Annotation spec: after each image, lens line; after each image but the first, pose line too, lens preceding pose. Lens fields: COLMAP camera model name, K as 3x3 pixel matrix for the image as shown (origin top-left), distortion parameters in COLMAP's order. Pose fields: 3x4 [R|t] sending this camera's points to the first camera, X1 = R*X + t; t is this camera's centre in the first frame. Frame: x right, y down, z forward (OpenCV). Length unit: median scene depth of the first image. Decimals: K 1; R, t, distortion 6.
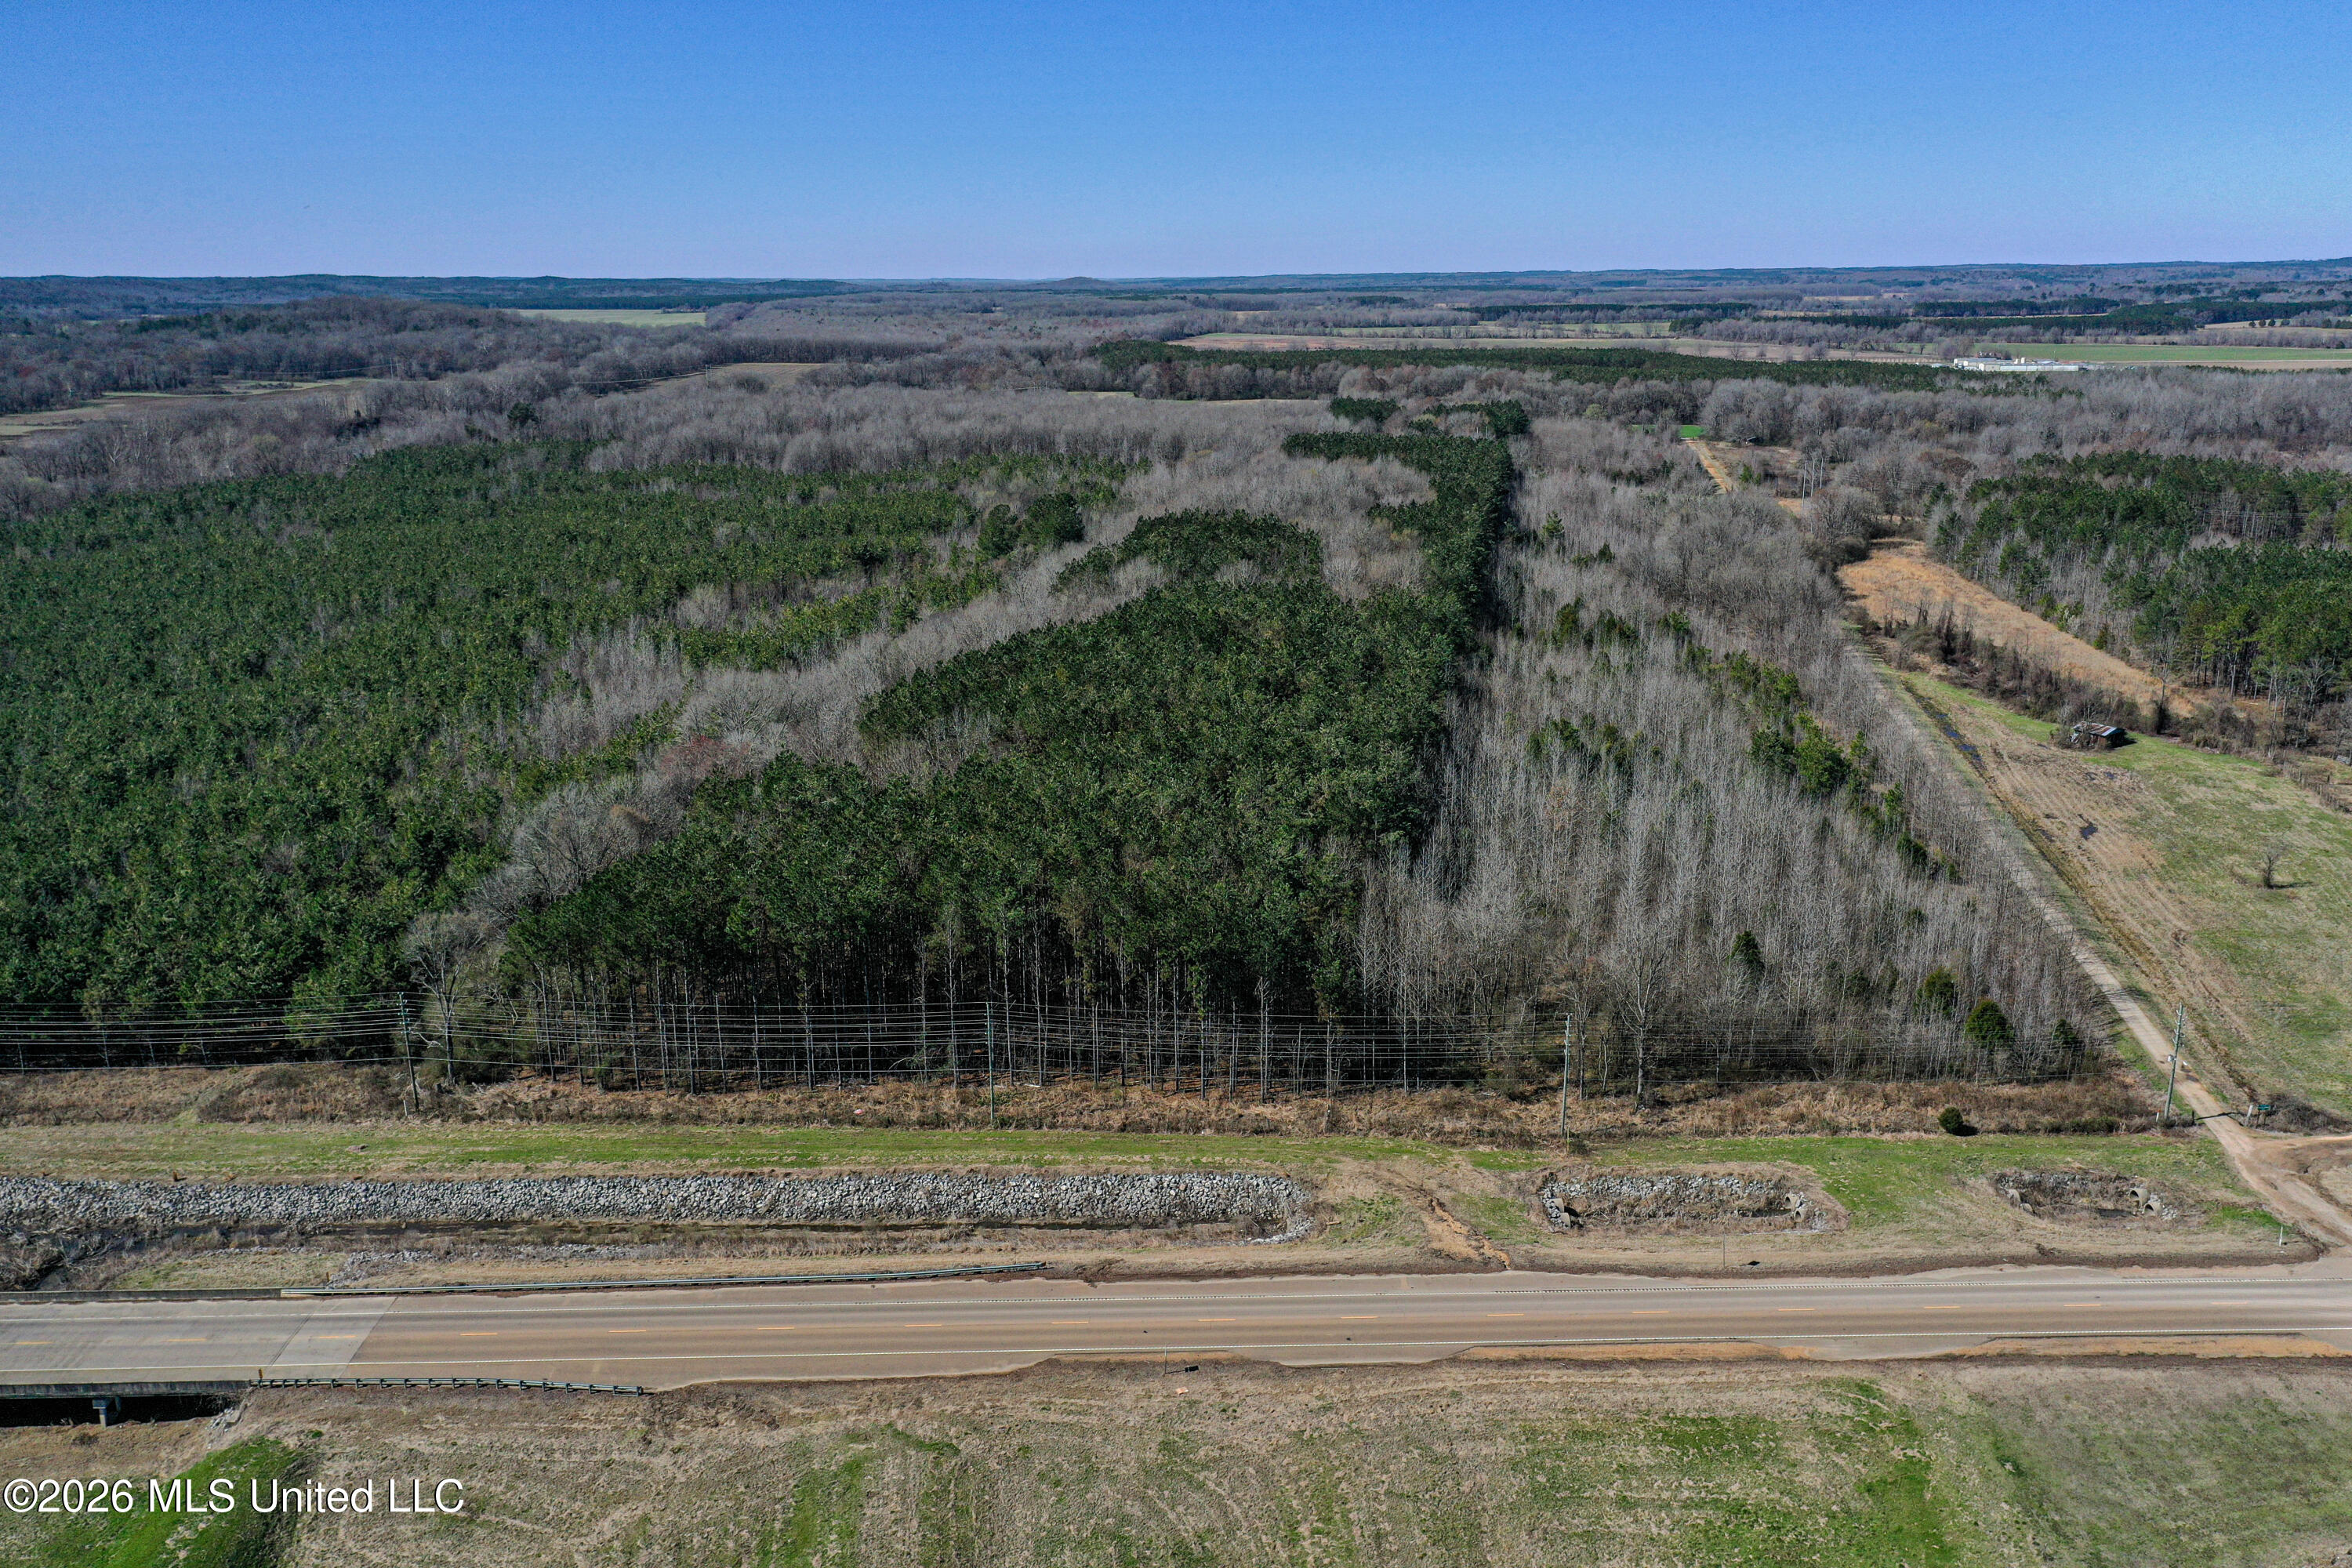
lens RADIAL K [[1900.4, 0, 1161.7], [0, 1900.4, 786.8], [0, 0, 1]] dist [0.020832, 0.014379]
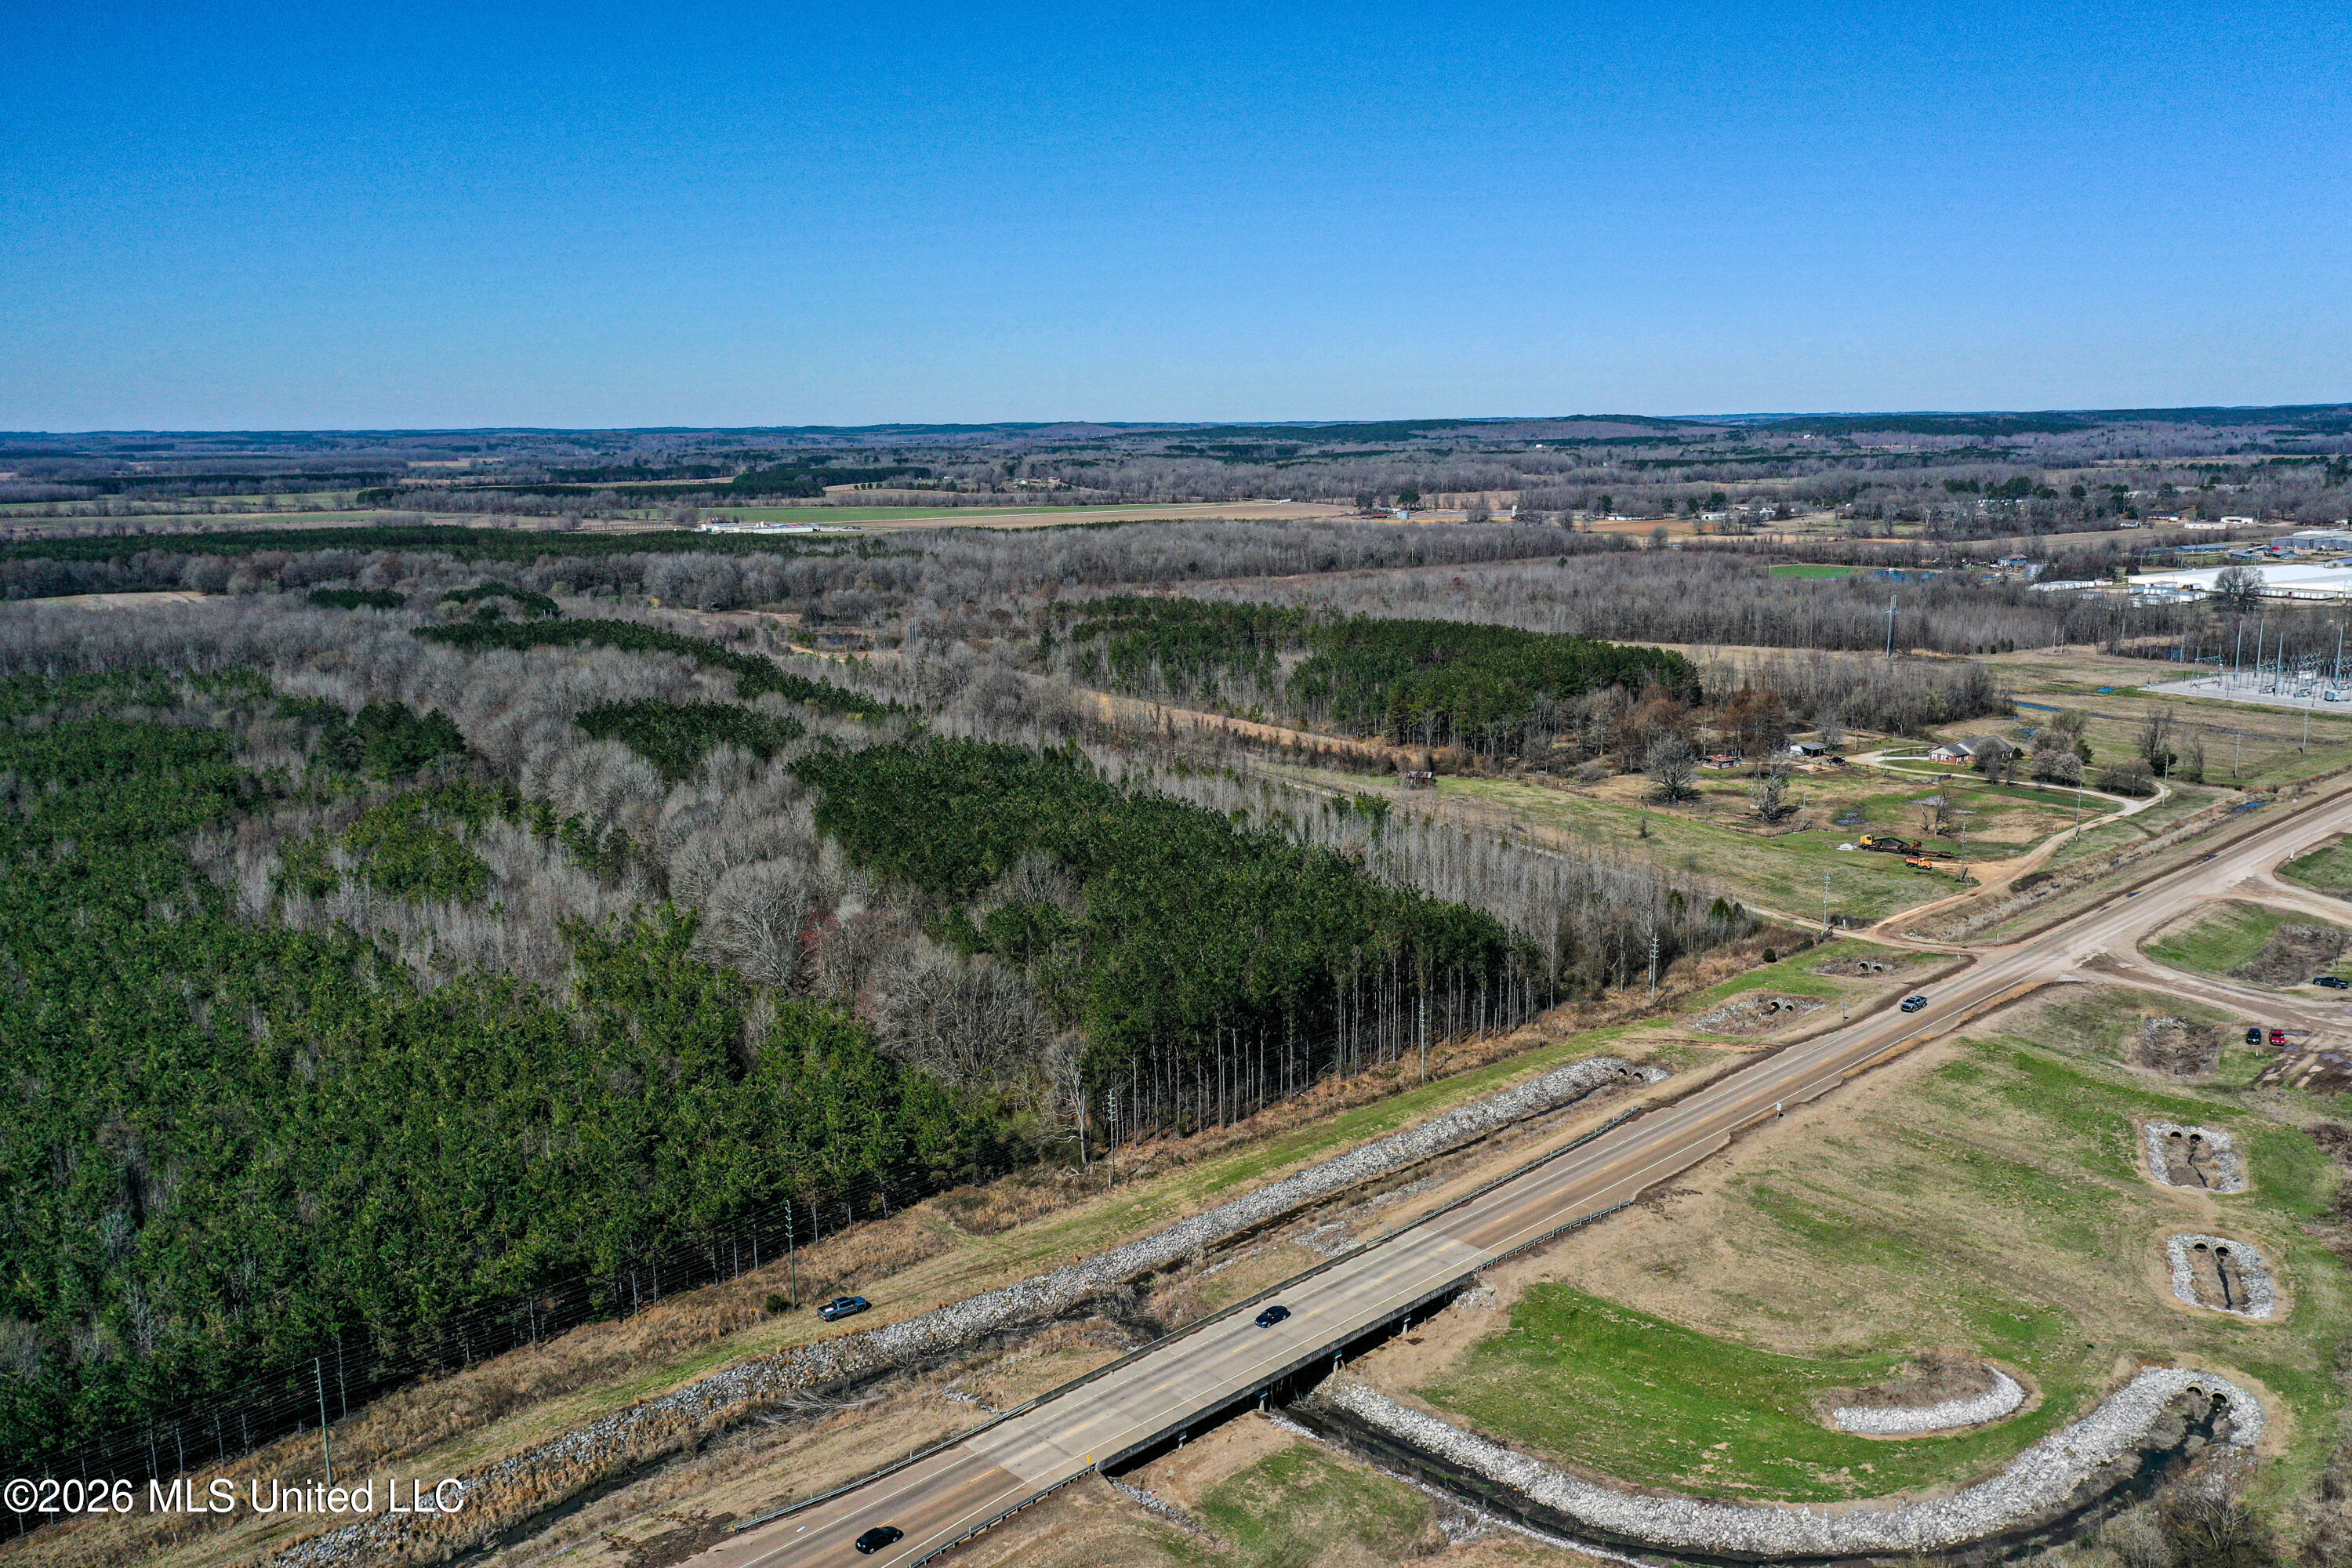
lens RADIAL K [[1900.4, 0, 1167.6], [0, 1900.4, 783.8], [0, 0, 1]] dist [0.020832, 0.014379]
pose [[0.738614, -0.127702, 0.661923, -0.417559], [0.180957, 0.983415, -0.012197, -0.025508], [-0.649387, 0.128789, 0.749473, -0.011801]]
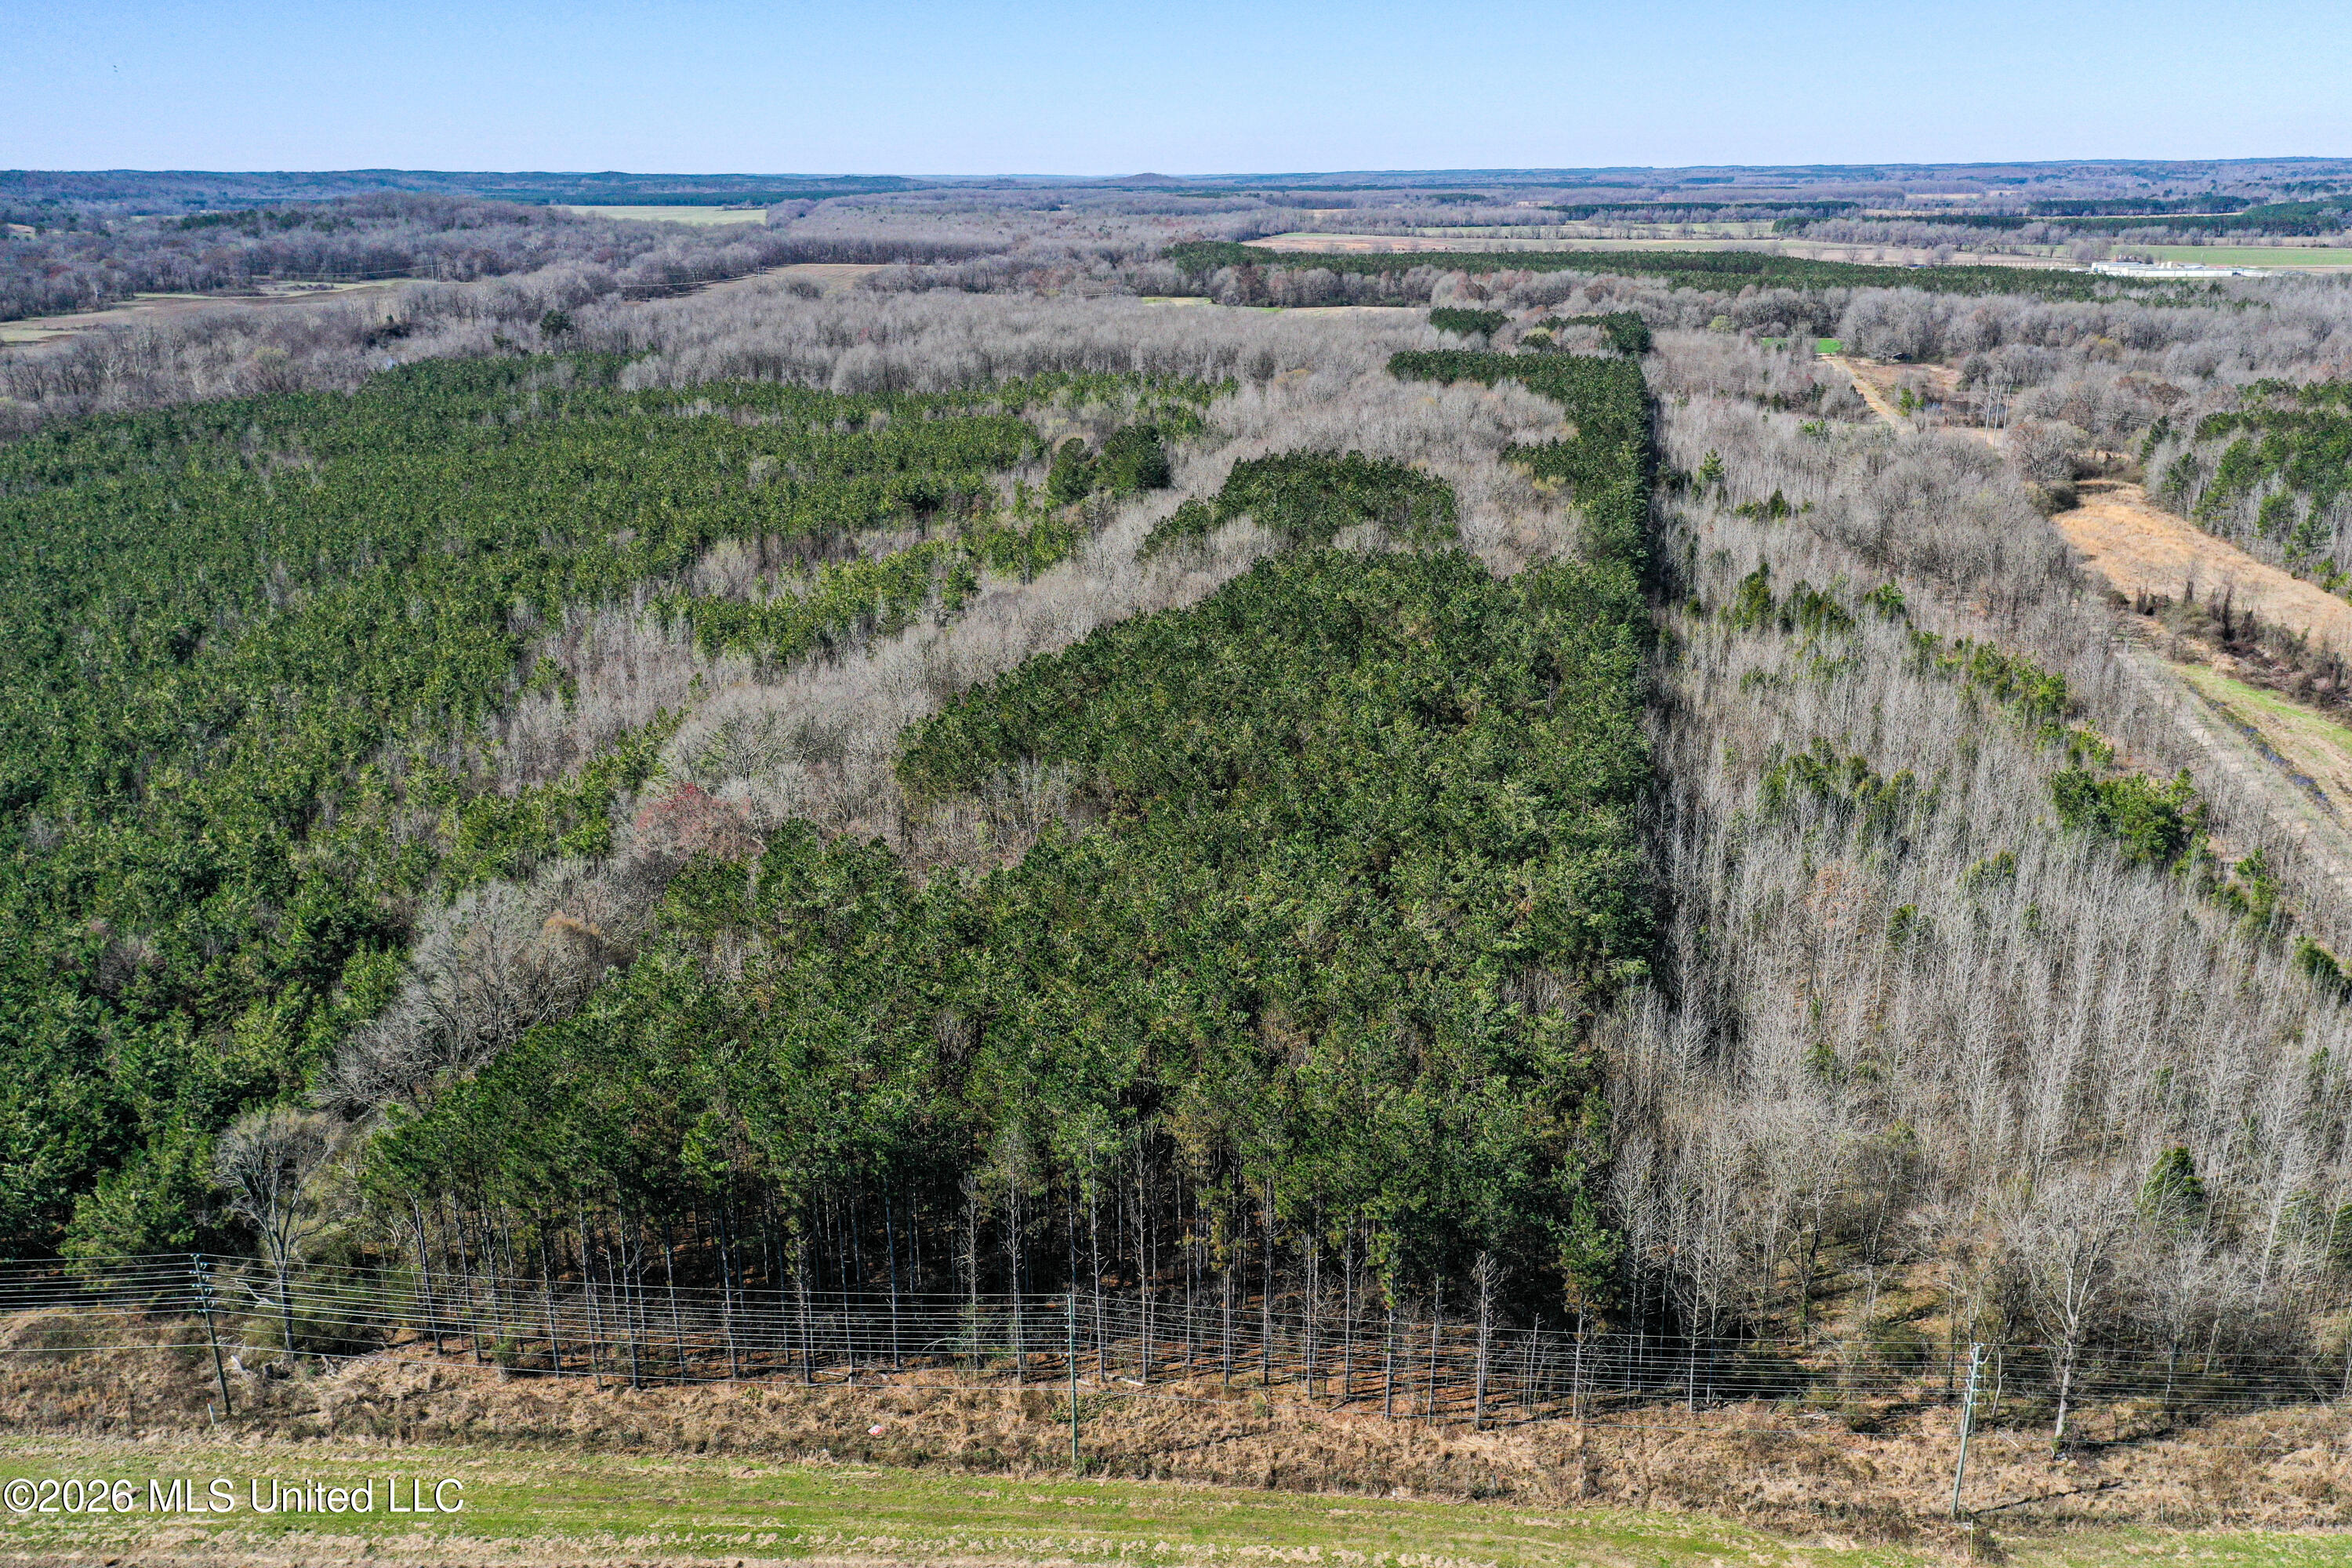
lens RADIAL K [[1900.4, 0, 1167.2], [0, 1900.4, 787.8], [0, 0, 1]] dist [0.020832, 0.014379]
pose [[0.999492, 0.011281, -0.029803, -0.013628], [-0.009769, 0.998680, 0.050419, -0.032133], [0.030332, -0.050102, 0.998283, 0.119737]]
